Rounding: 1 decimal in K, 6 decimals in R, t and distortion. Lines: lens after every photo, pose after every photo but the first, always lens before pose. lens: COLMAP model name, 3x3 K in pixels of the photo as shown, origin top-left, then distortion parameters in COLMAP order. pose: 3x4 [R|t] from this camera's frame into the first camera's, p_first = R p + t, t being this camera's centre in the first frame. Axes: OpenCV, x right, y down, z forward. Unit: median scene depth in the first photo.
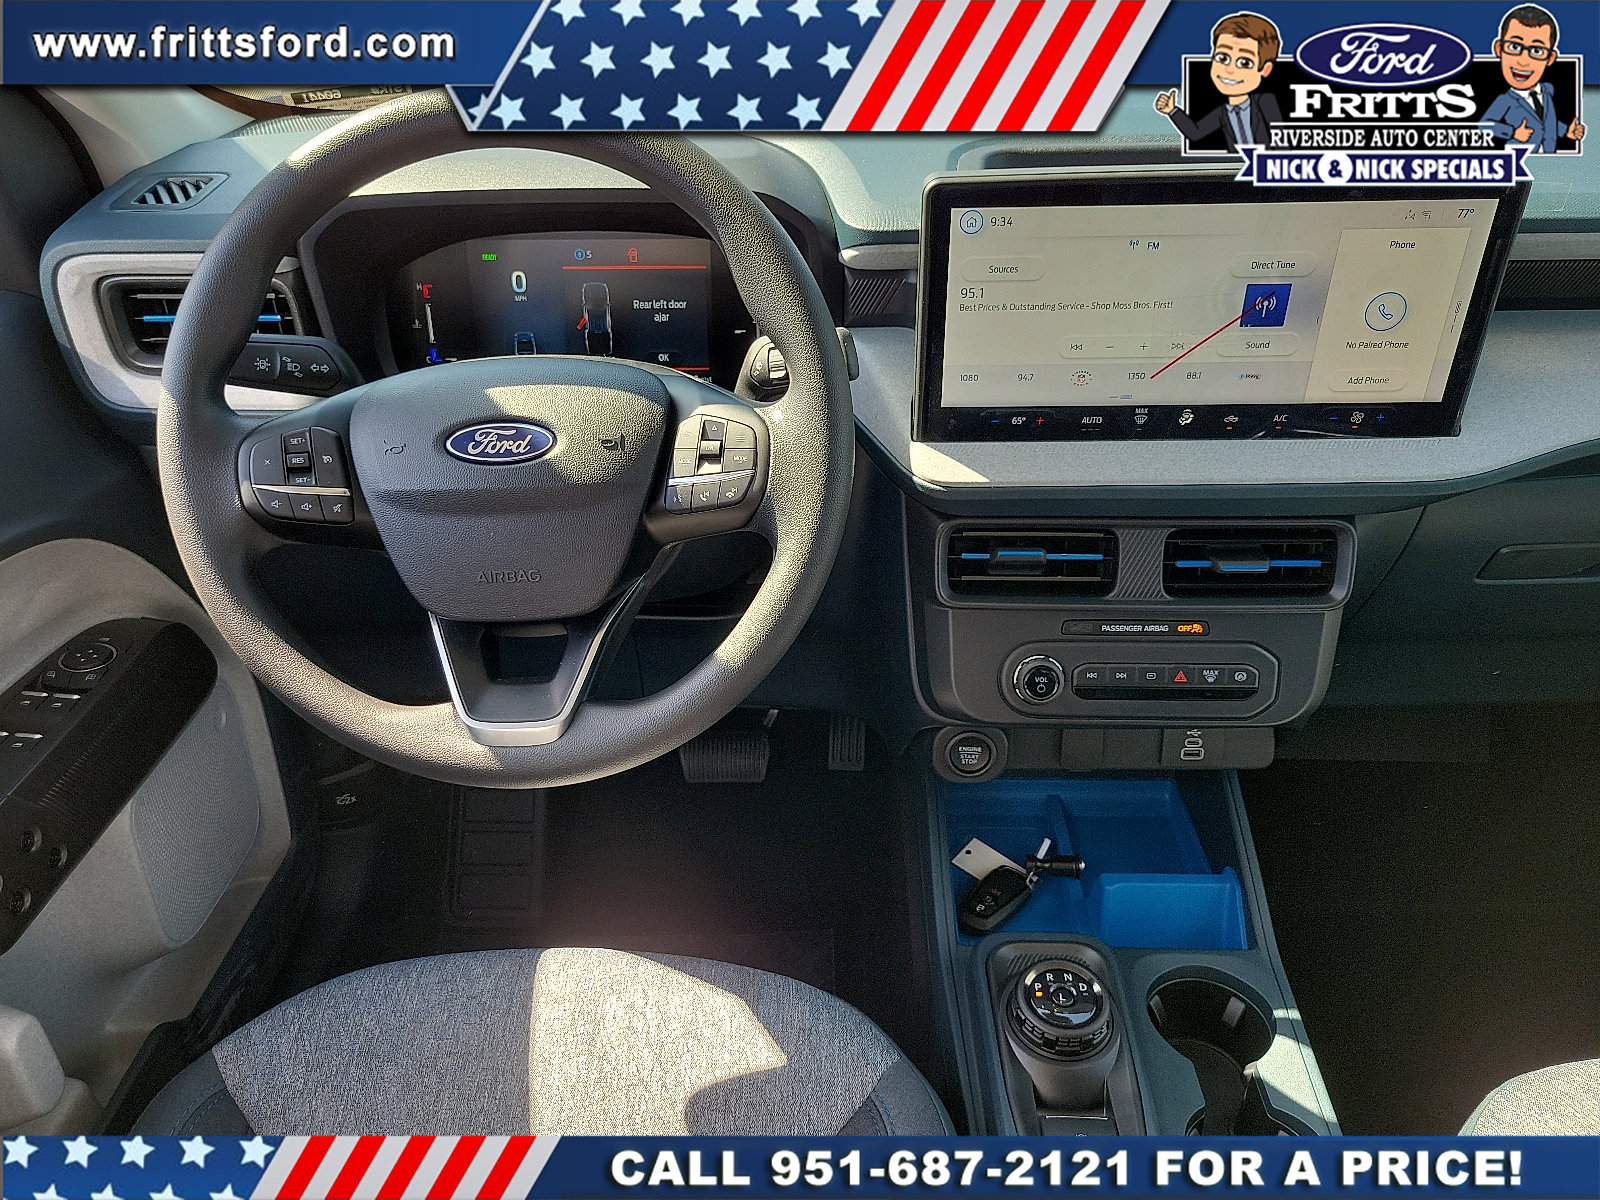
lens RADIAL K [[1235.0, 0, 800.7], [0, 1235.0, 626.8], [0, 0, 1]] dist [-0.000844, -0.000706]
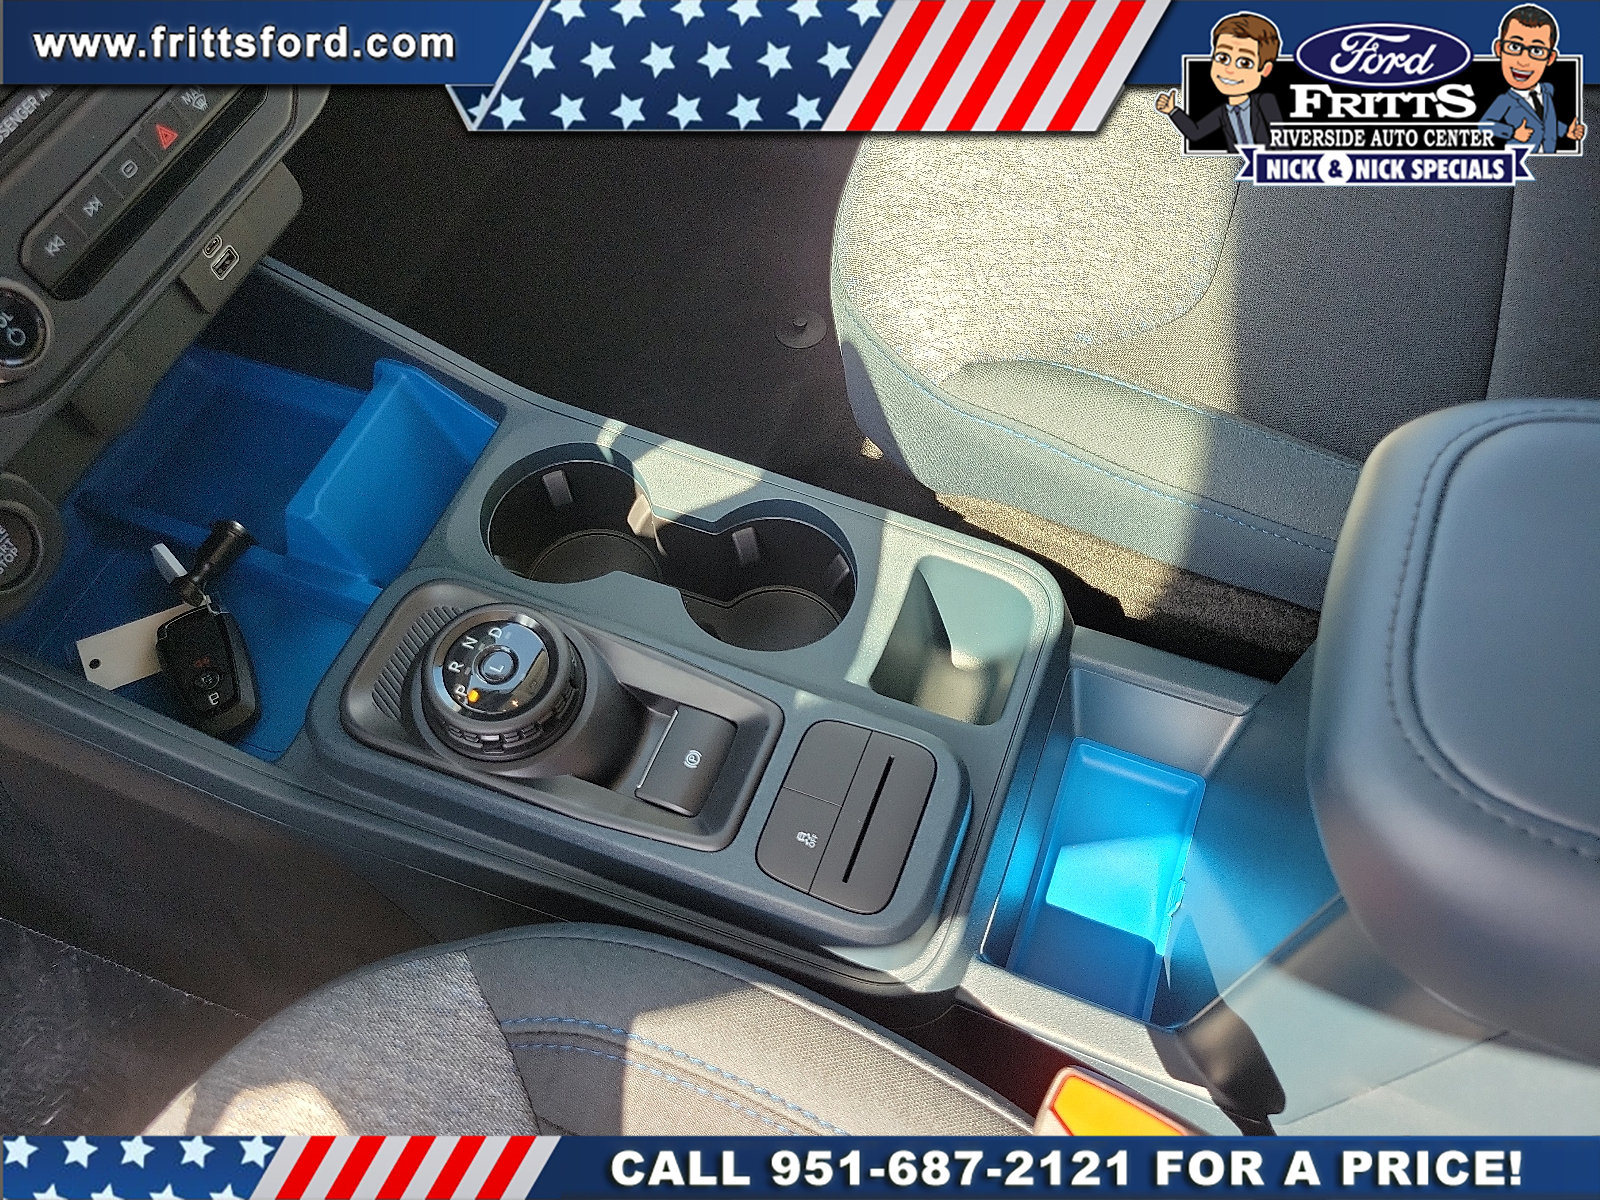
lens RADIAL K [[1235.0, 0, 800.7], [0, 1235.0, 626.8], [0, 0, 1]] dist [-0.000844, -0.000706]
pose [[0.353325, -0.805147, 0.476340, -0.013545], [0.524248, 0.592129, 0.612002, -0.014064], [-0.774806, 0.033485, 0.631311, 0.389104]]
